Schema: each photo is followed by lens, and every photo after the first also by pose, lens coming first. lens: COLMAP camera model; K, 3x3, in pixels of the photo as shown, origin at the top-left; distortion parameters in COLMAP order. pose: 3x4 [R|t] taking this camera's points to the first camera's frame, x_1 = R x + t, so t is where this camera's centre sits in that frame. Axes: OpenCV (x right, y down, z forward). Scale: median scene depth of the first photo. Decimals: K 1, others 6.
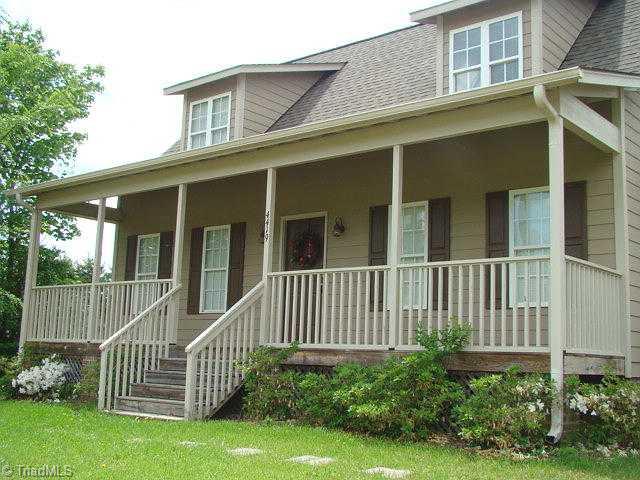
lens RADIAL K [[786.0, 0, 320.0], [0, 786.0, 240.0], [0, 0, 1]] dist [-0.026338, 0.000231]
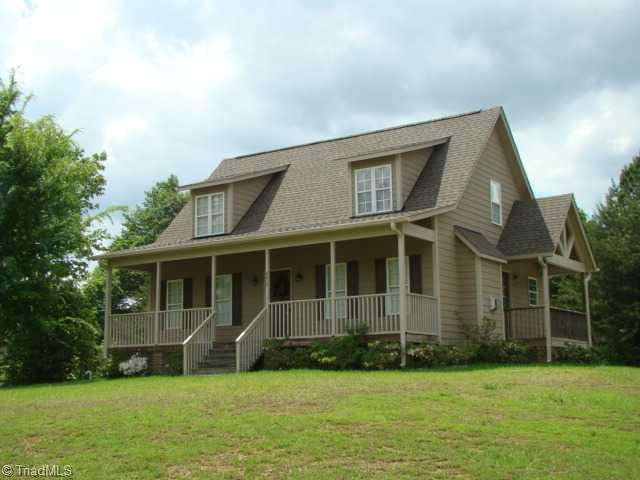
lens RADIAL K [[786.0, 0, 320.0], [0, 786.0, 240.0], [0, 0, 1]] dist [-0.026338, 0.000231]
pose [[0.992929, -0.026035, 0.115820, -0.183263], [0.028809, 0.999335, -0.022343, -0.077811], [-0.115161, 0.025522, 0.993019, -1.122999]]
